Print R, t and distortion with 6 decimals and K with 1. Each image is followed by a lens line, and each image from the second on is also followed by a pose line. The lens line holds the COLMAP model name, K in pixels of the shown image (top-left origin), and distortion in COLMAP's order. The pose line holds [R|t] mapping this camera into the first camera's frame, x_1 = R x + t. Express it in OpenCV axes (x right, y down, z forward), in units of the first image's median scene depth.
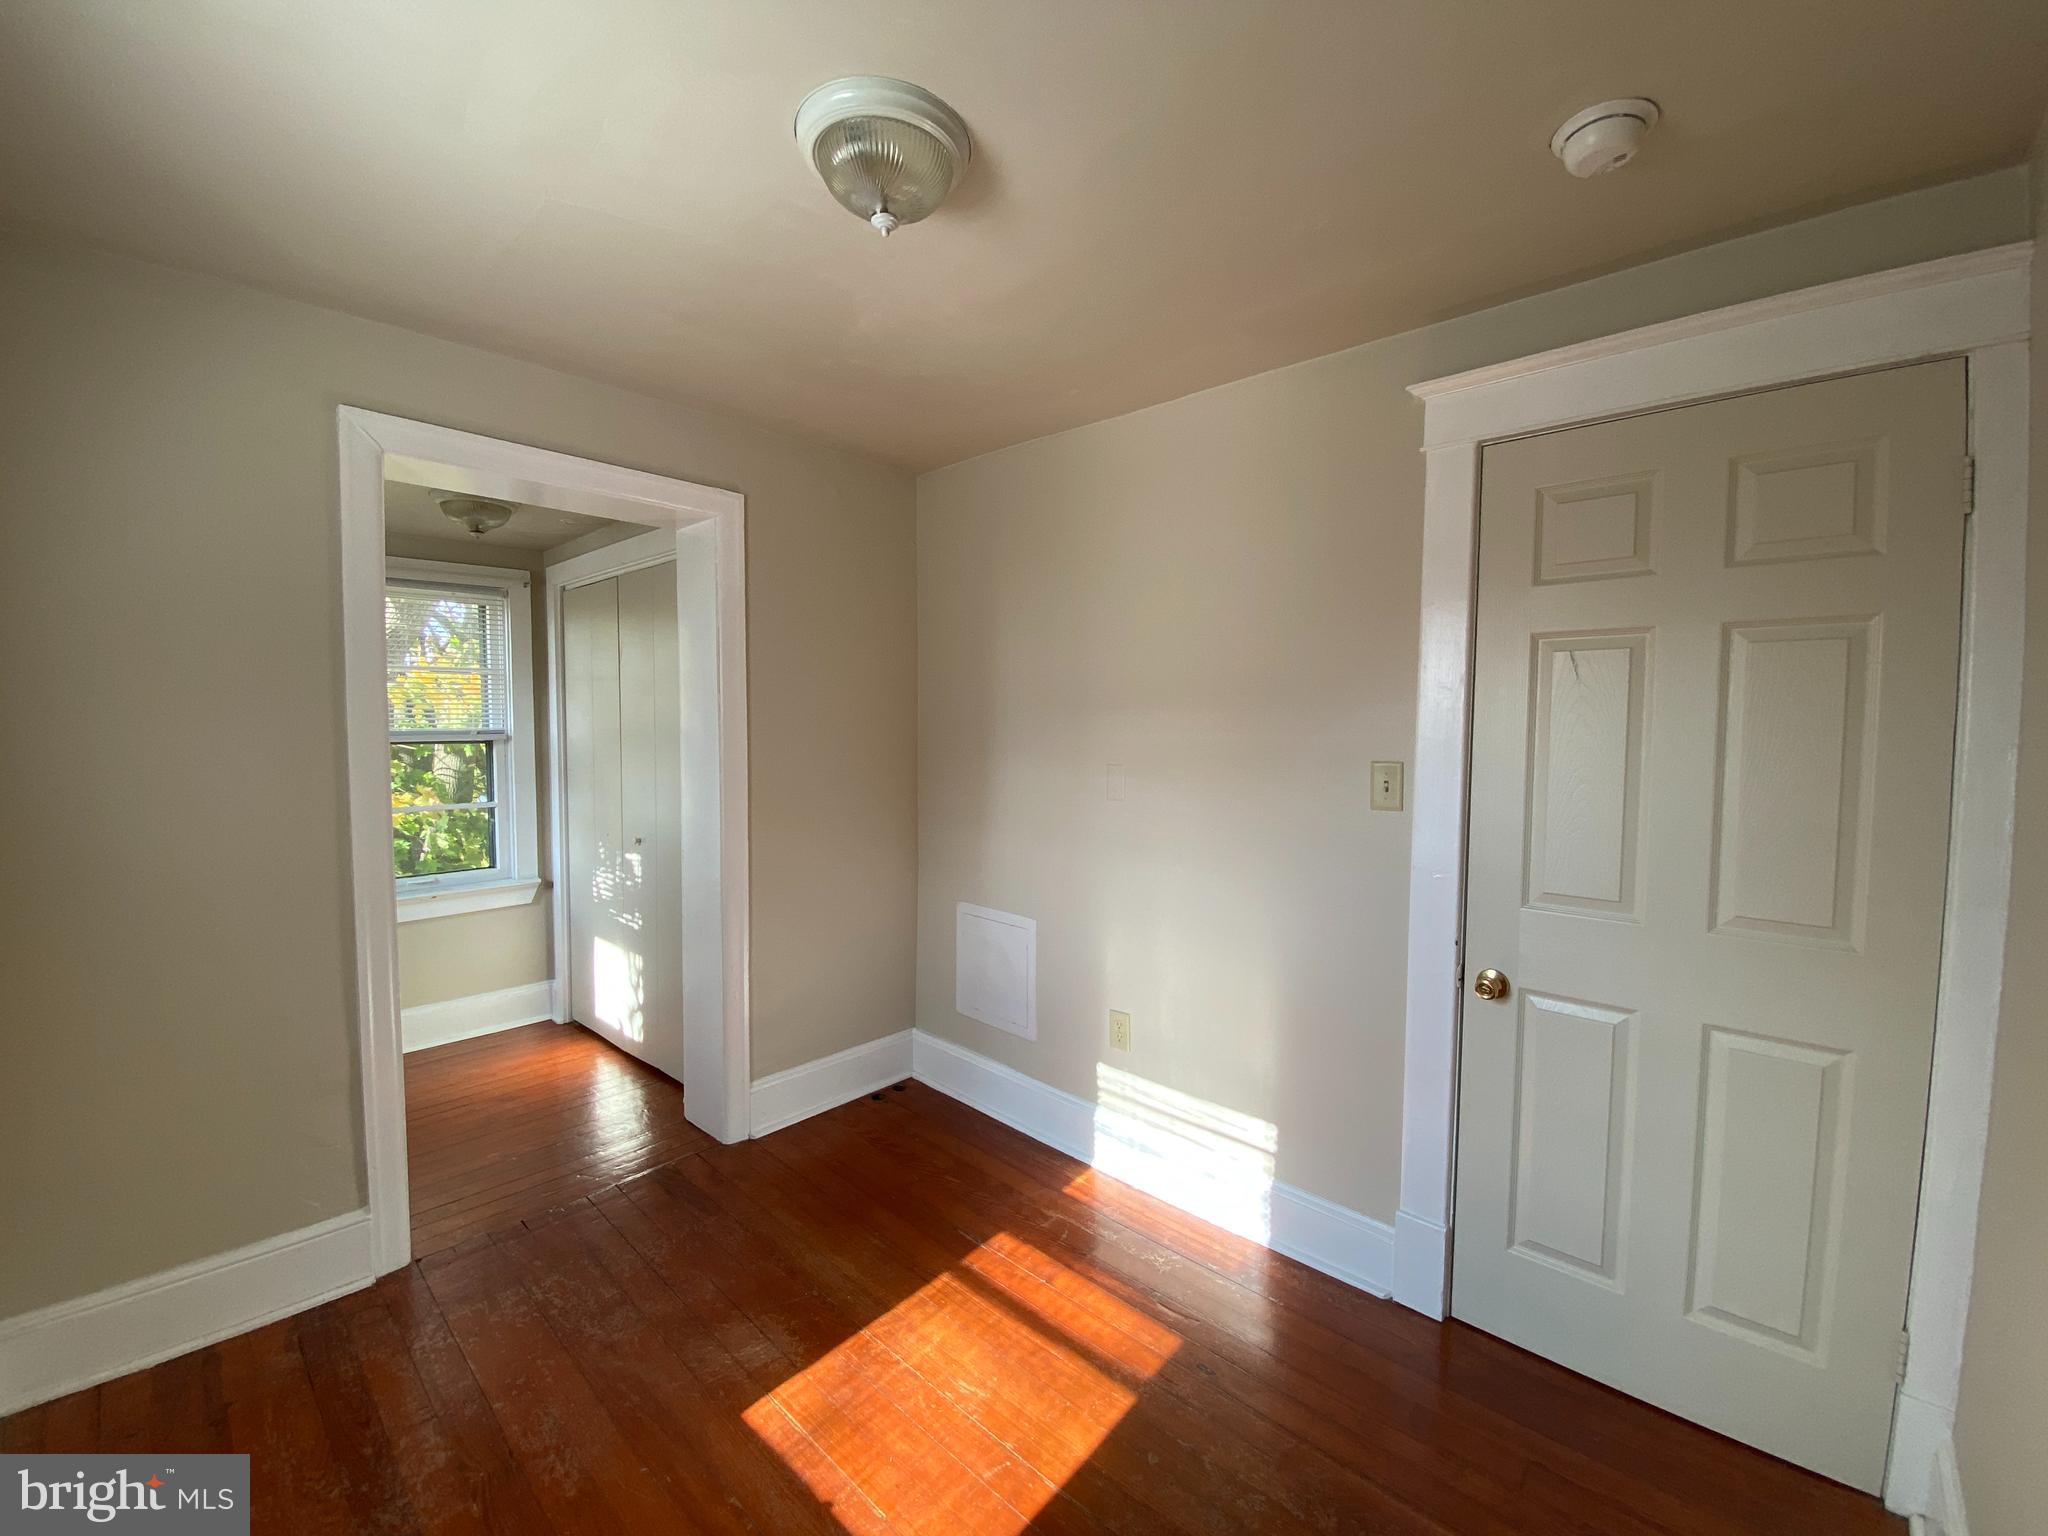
lens RADIAL K [[843.0, 0, 1024.0], [0, 843.0, 768.0], [0, 0, 1]] dist [0.029389, -0.000106]
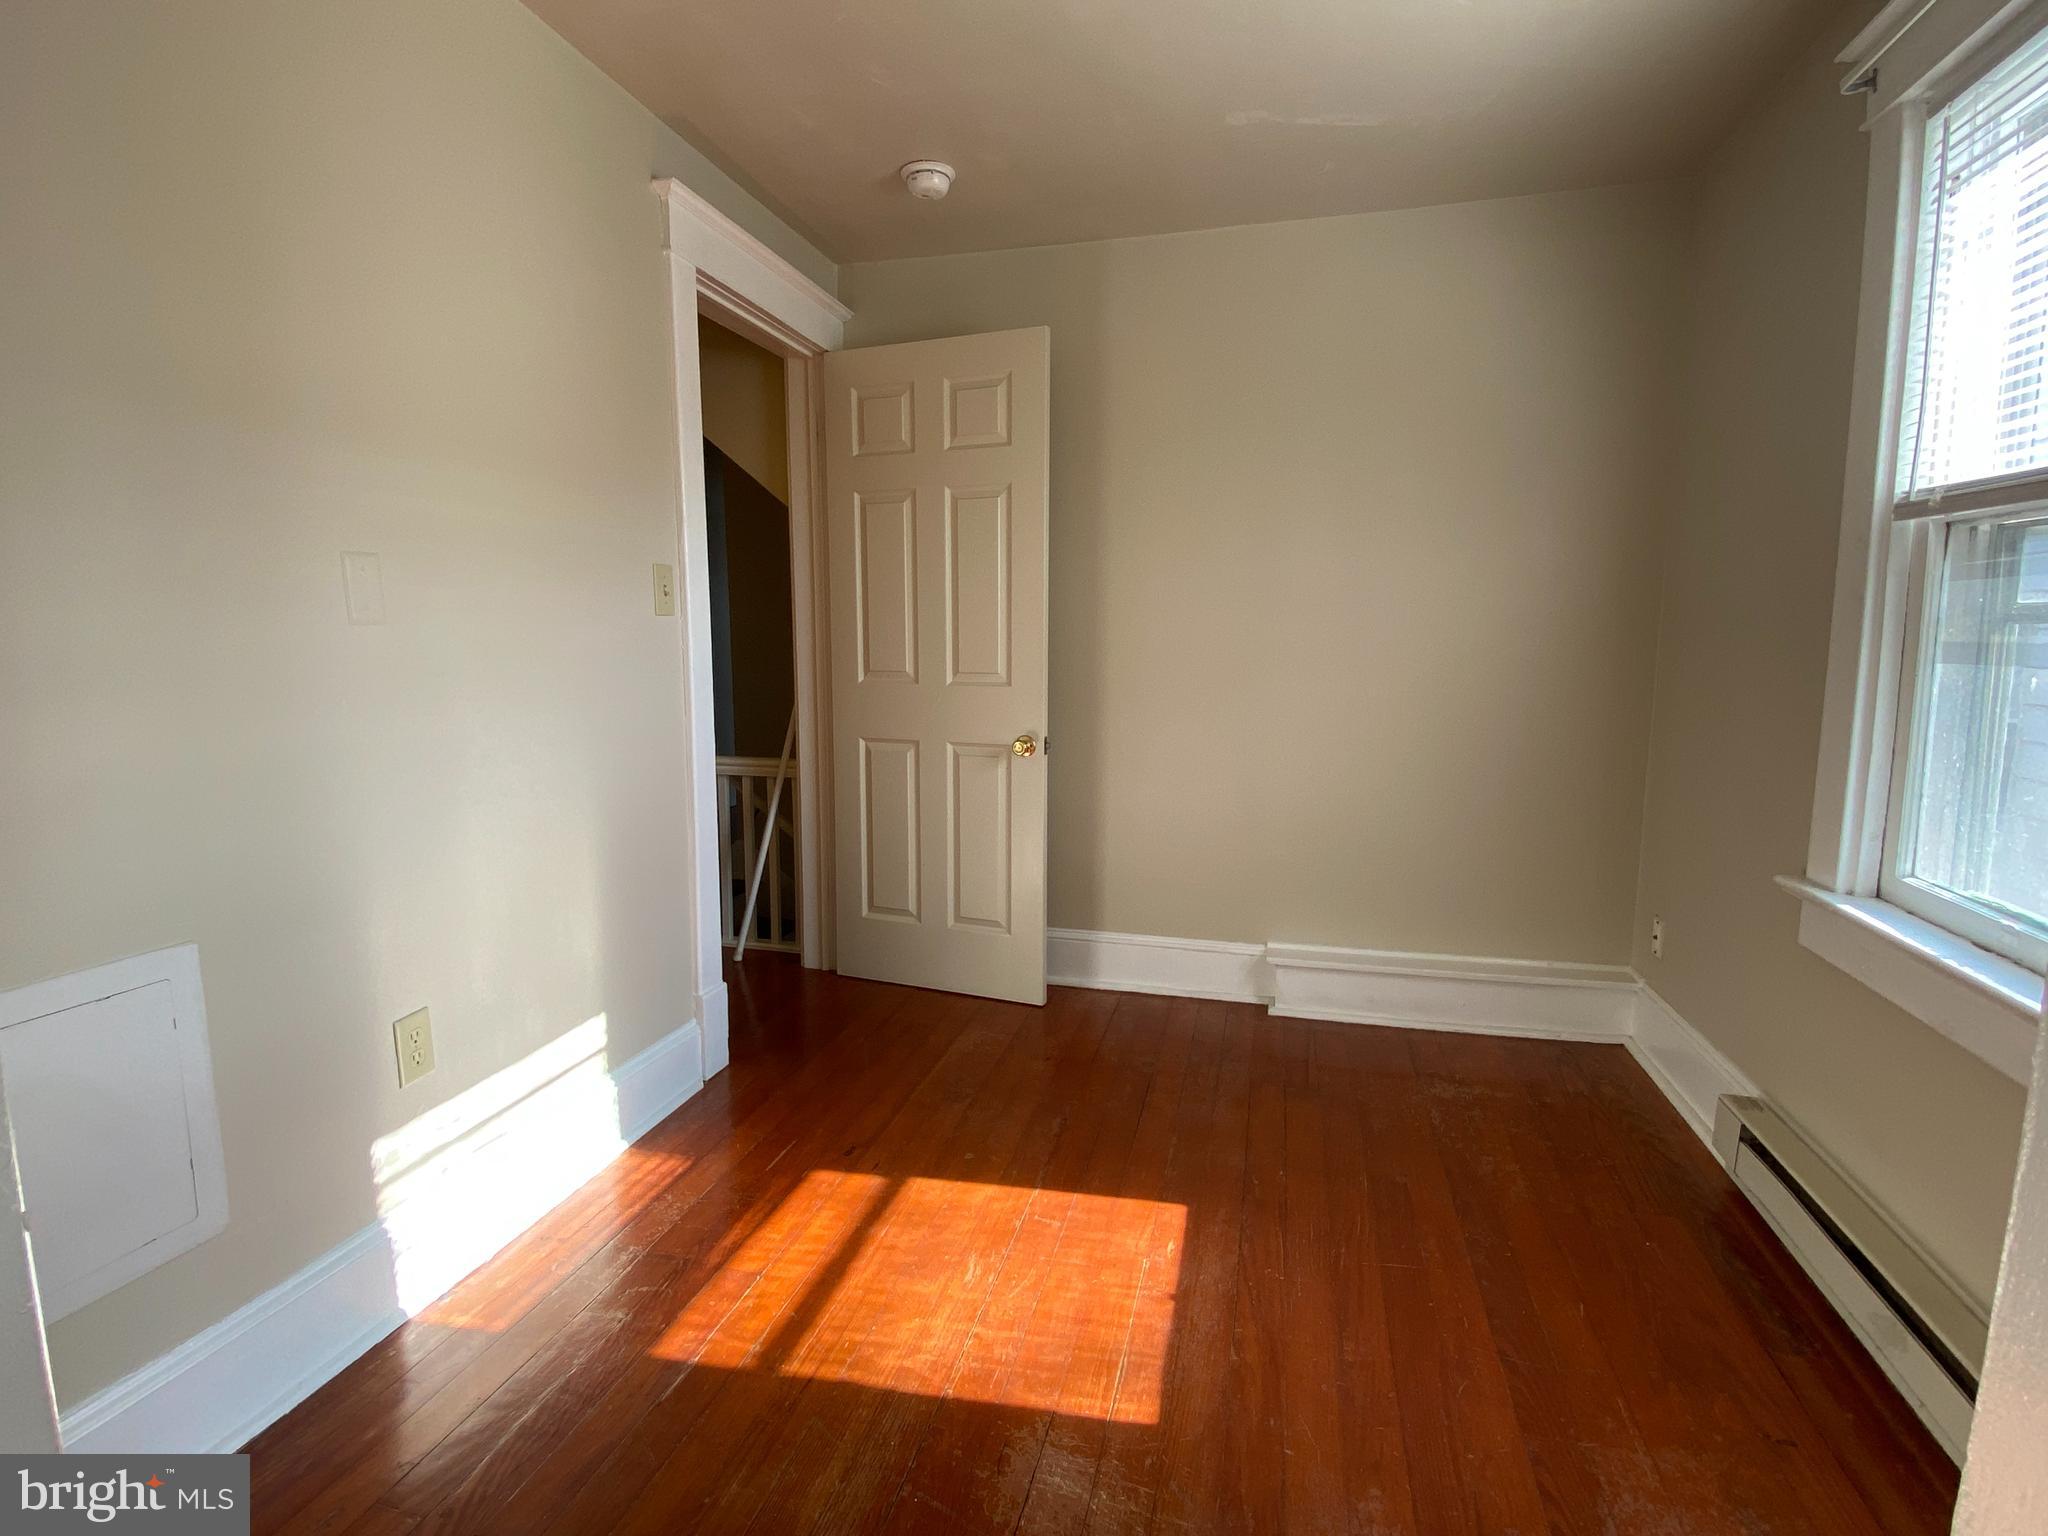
lens RADIAL K [[975.5, 0, 1019.7], [0, 975.5, 745.4], [0, 0, 1]] dist [0.002320, -0.000066]
pose [[-0.450517, -0.106980, 0.886335, -0.794272], [0.057757, 0.987222, 0.148514, 0.056000], [-0.890898, 0.118100, -0.438581, 1.174150]]
